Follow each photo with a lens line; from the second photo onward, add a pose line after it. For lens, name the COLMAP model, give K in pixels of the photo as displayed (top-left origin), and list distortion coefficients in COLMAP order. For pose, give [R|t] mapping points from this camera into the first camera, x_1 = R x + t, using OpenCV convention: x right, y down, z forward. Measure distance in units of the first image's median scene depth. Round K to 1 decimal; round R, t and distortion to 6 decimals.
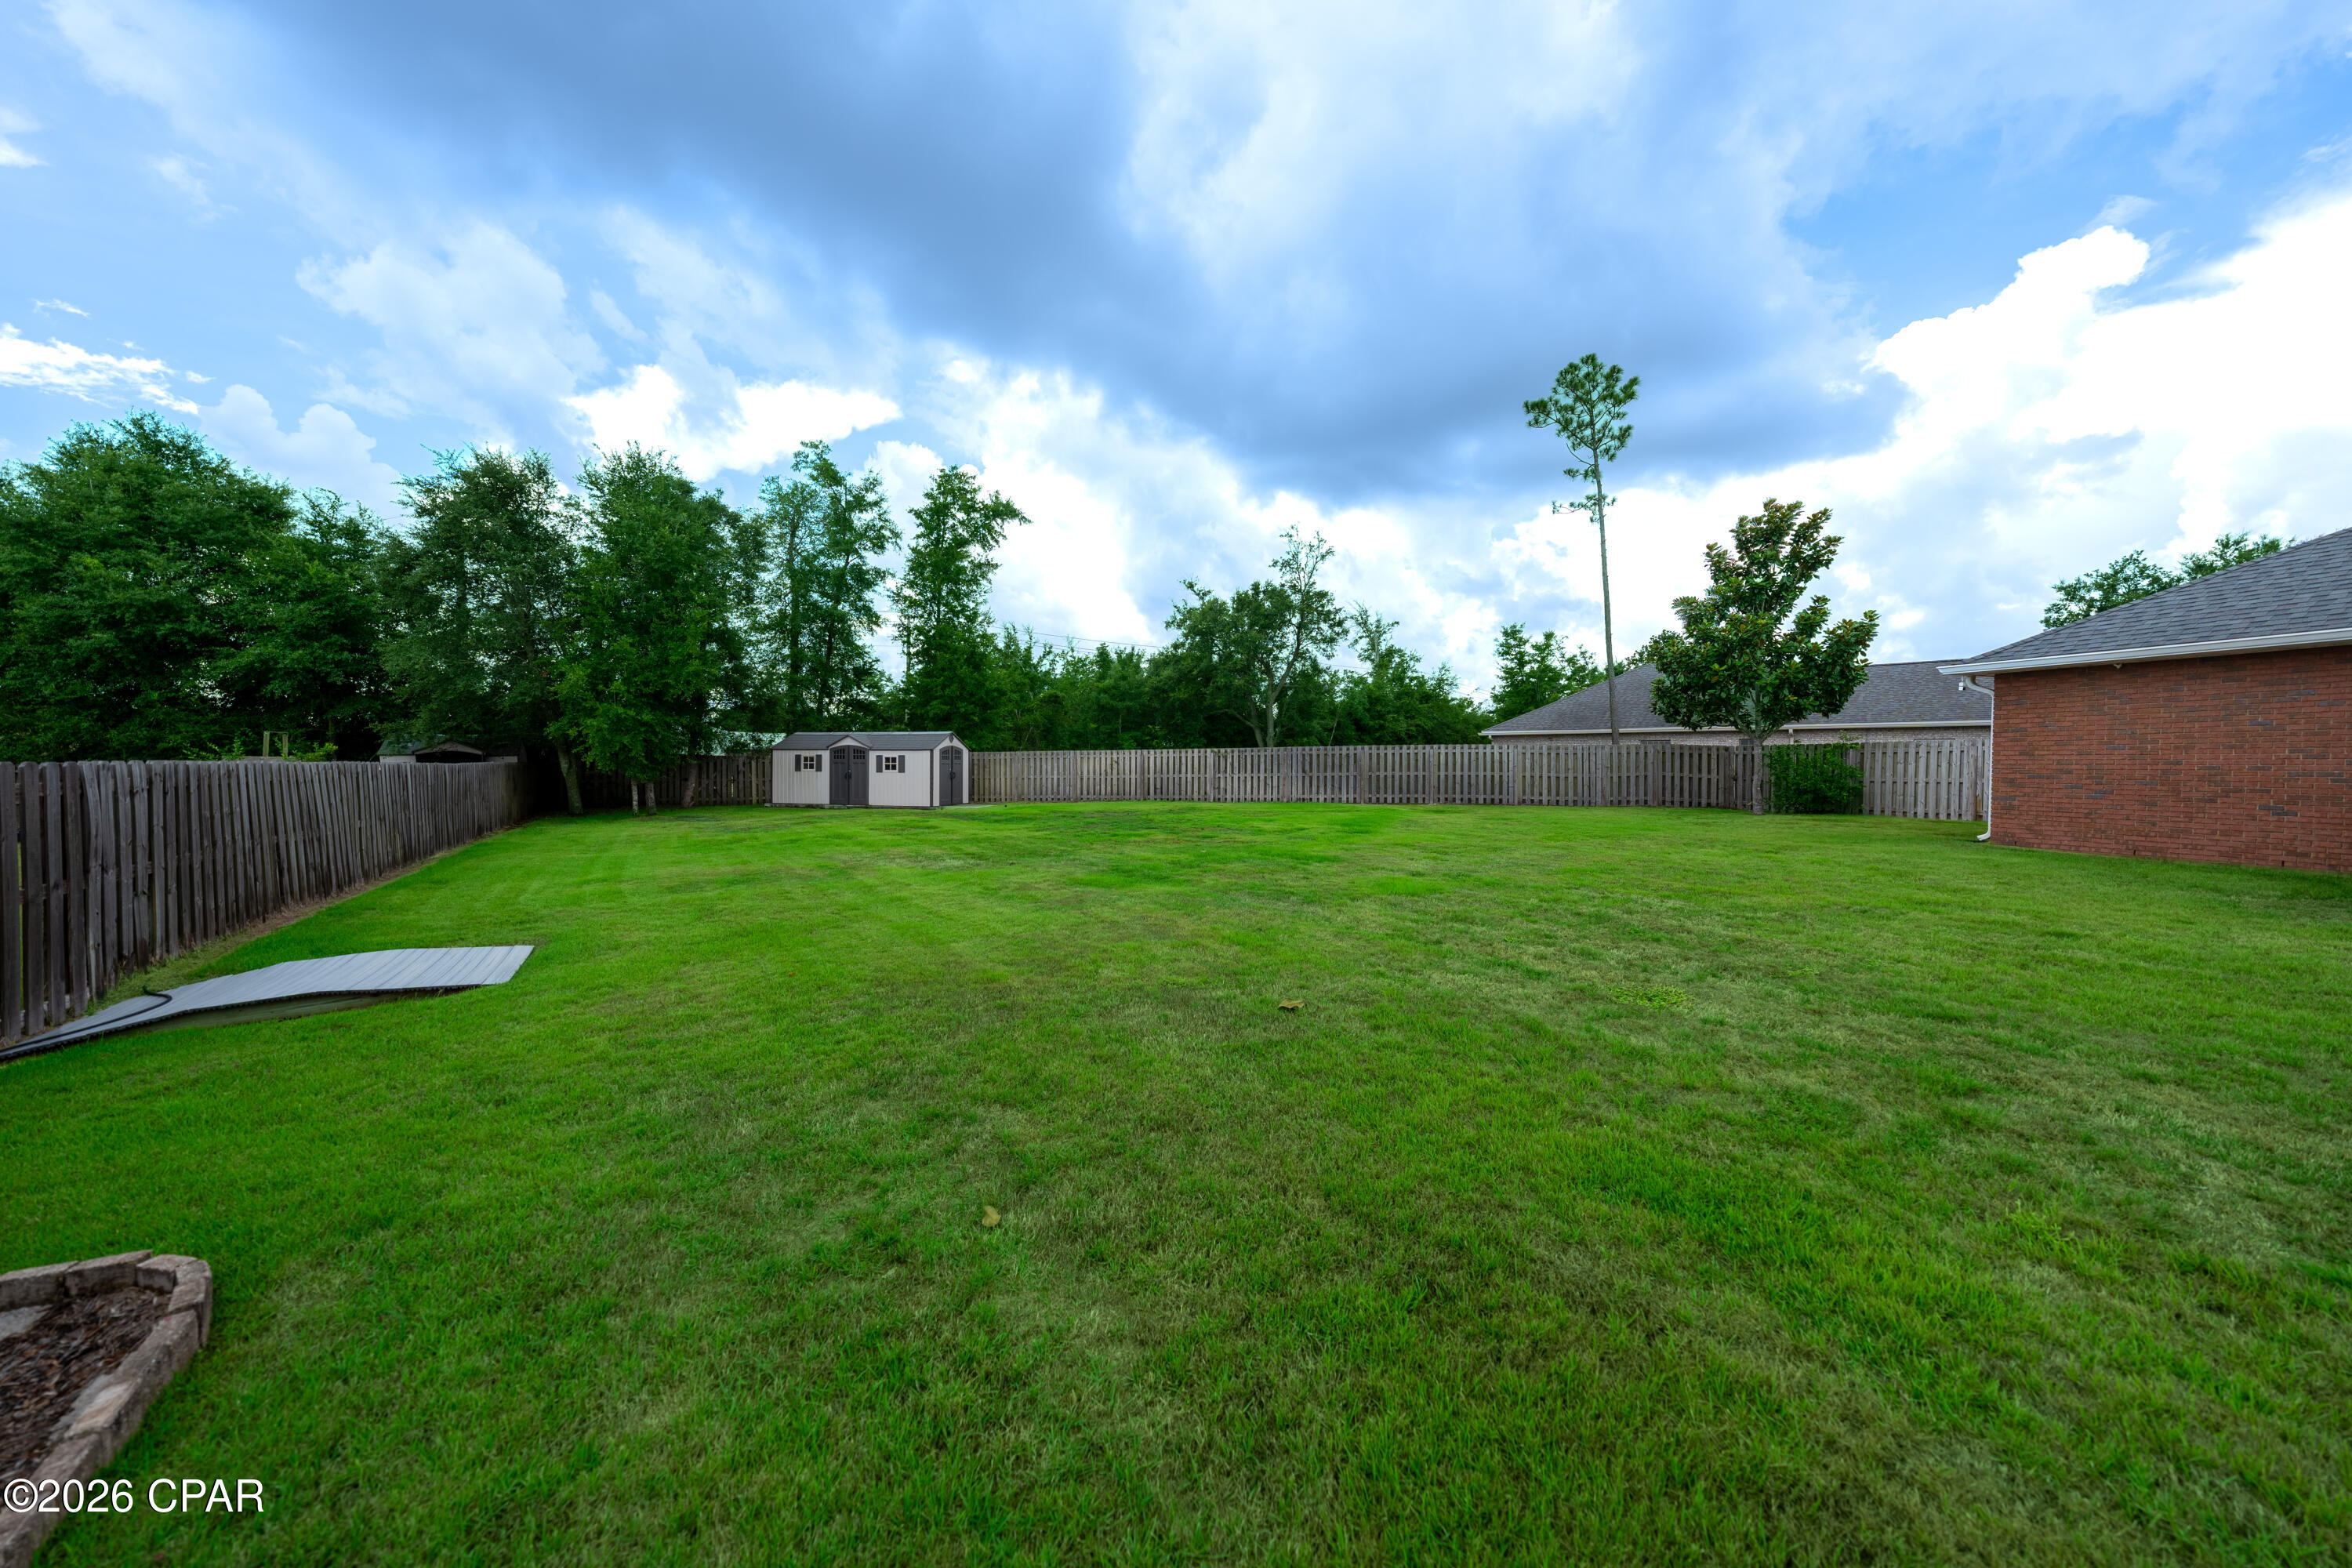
lens RADIAL K [[801.8, 0, 1179.0], [0, 801.8, 779.9], [0, 0, 1]] dist [-0.000481, 0.000028]
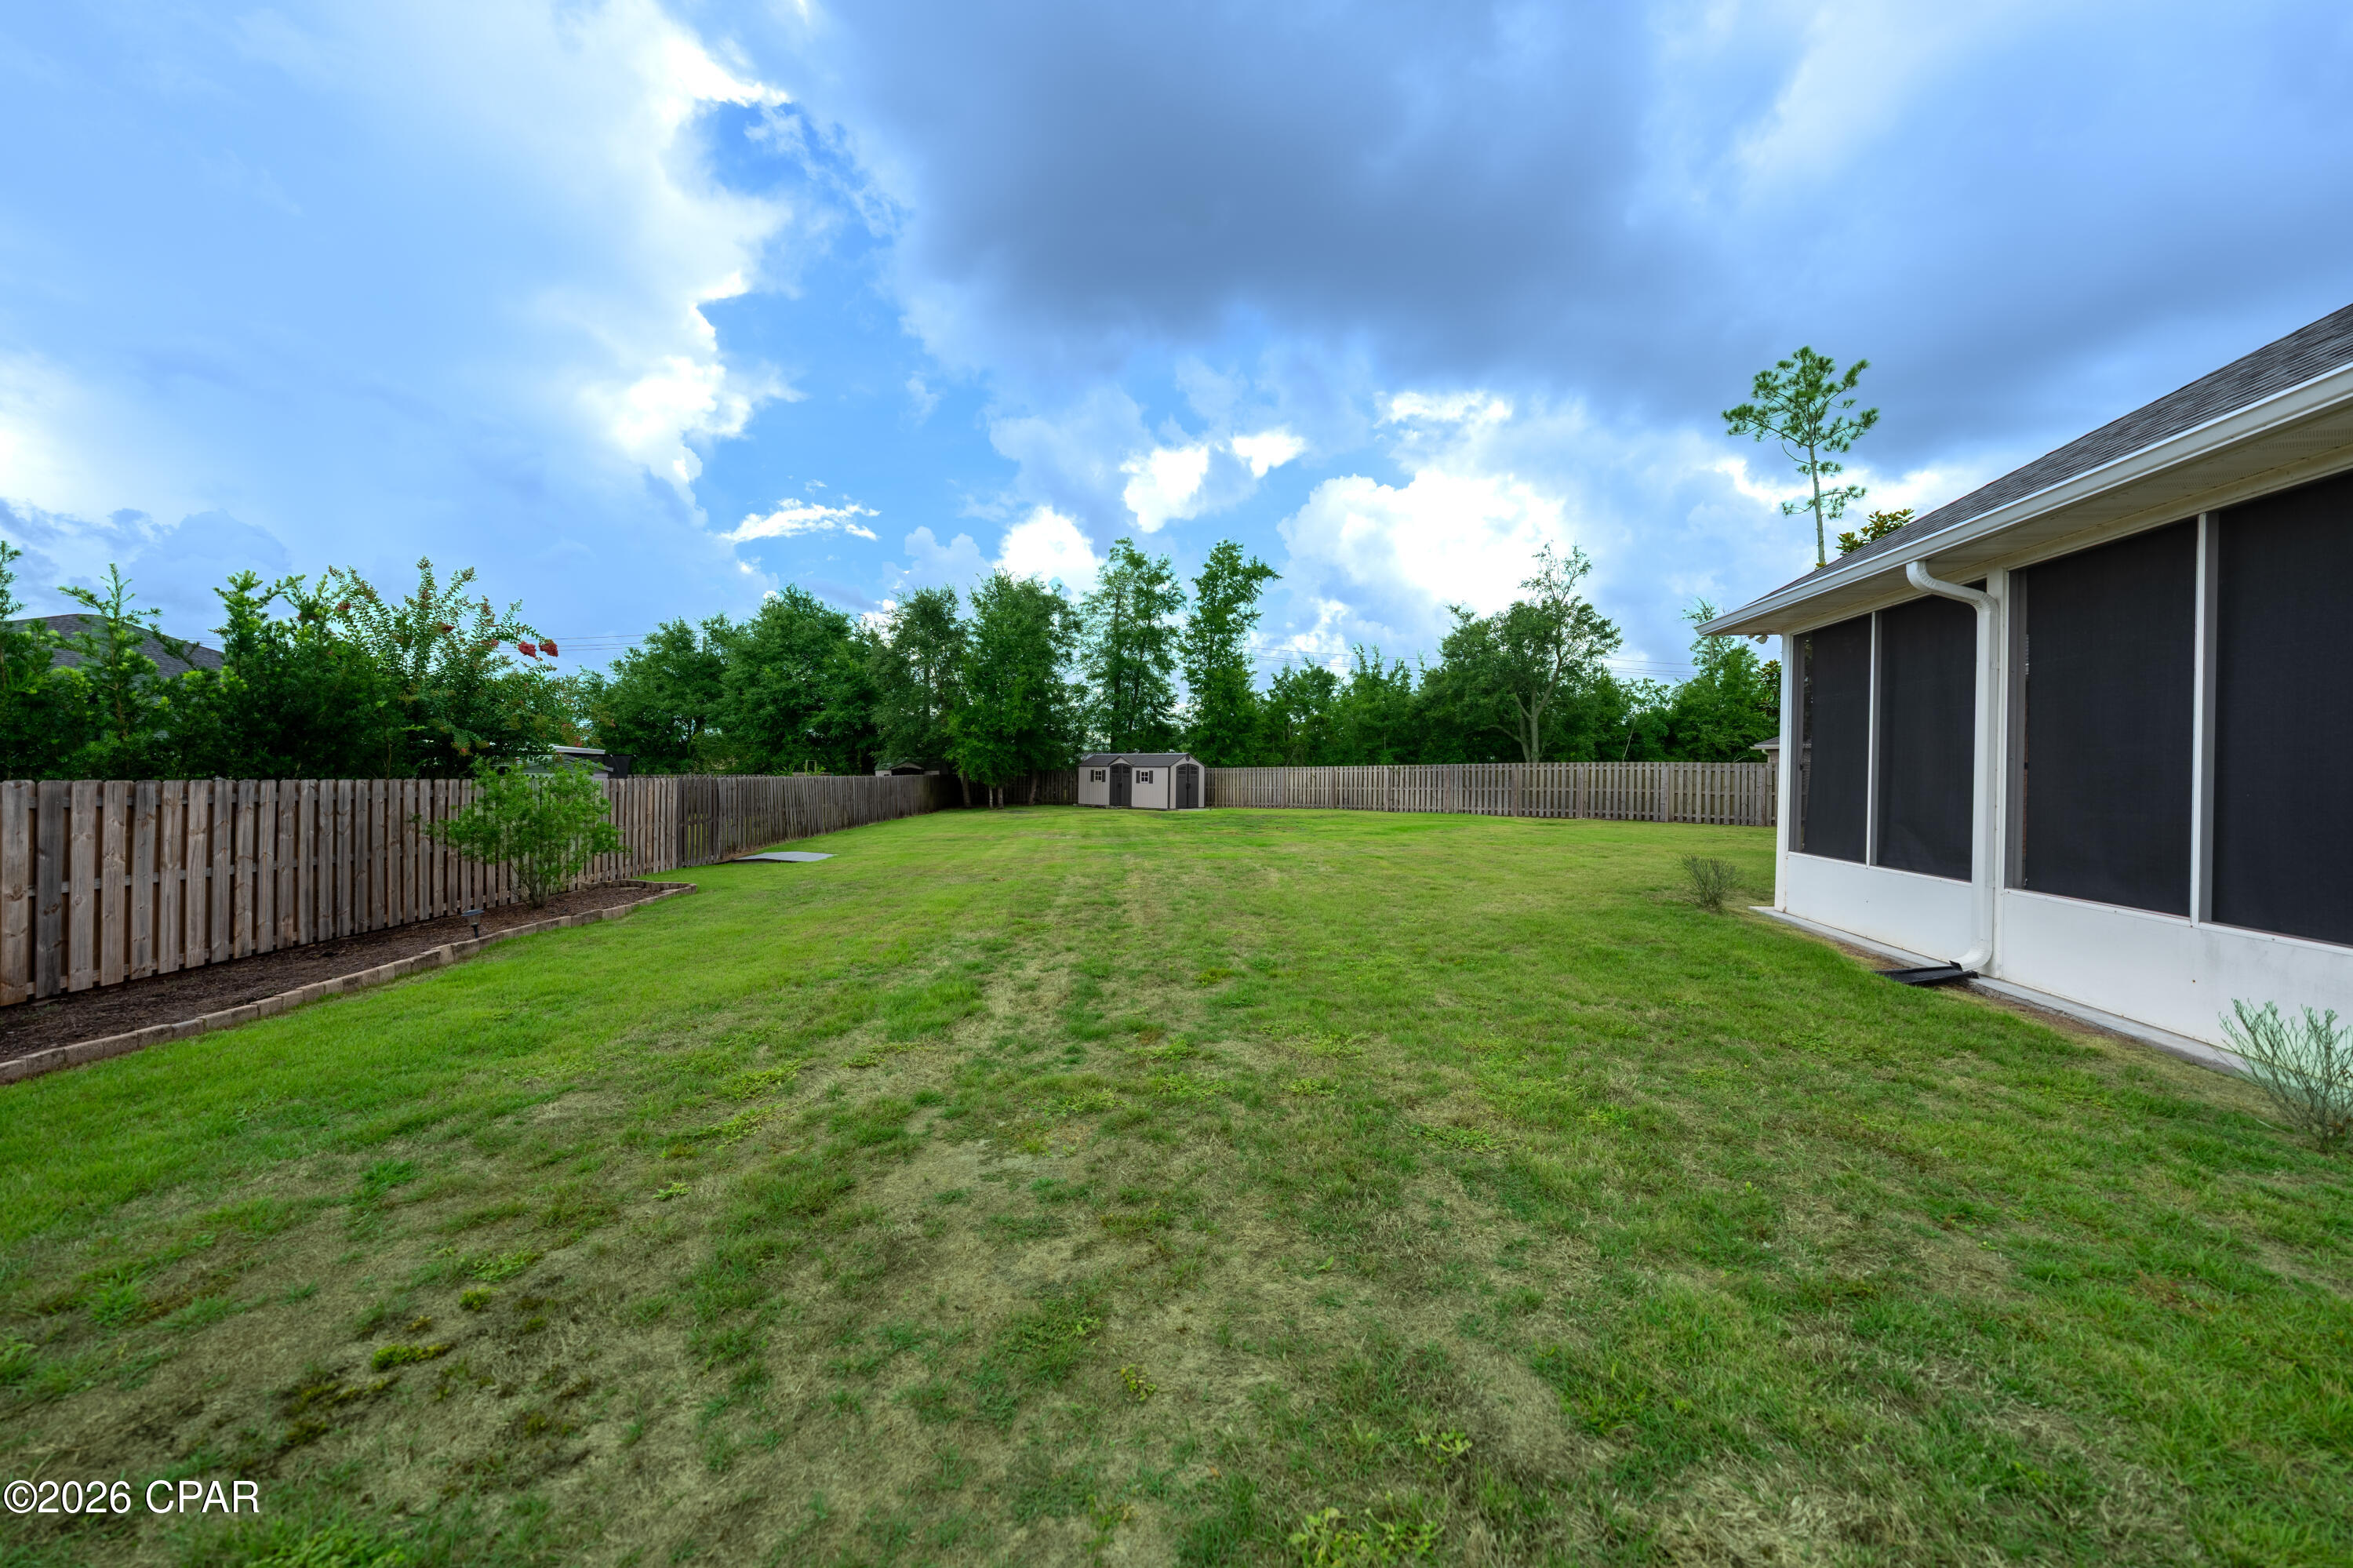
lens RADIAL K [[798.3, 0, 1180.6], [0, 798.3, 792.9], [0, 0, 1]] dist [-0.000395, -0.000113]
pose [[0.880658, 0.016453, -0.473467, 0.332117], [-0.015295, 0.999863, 0.006297, -0.002144], [0.473506, 0.001697, 0.880789, -0.170392]]
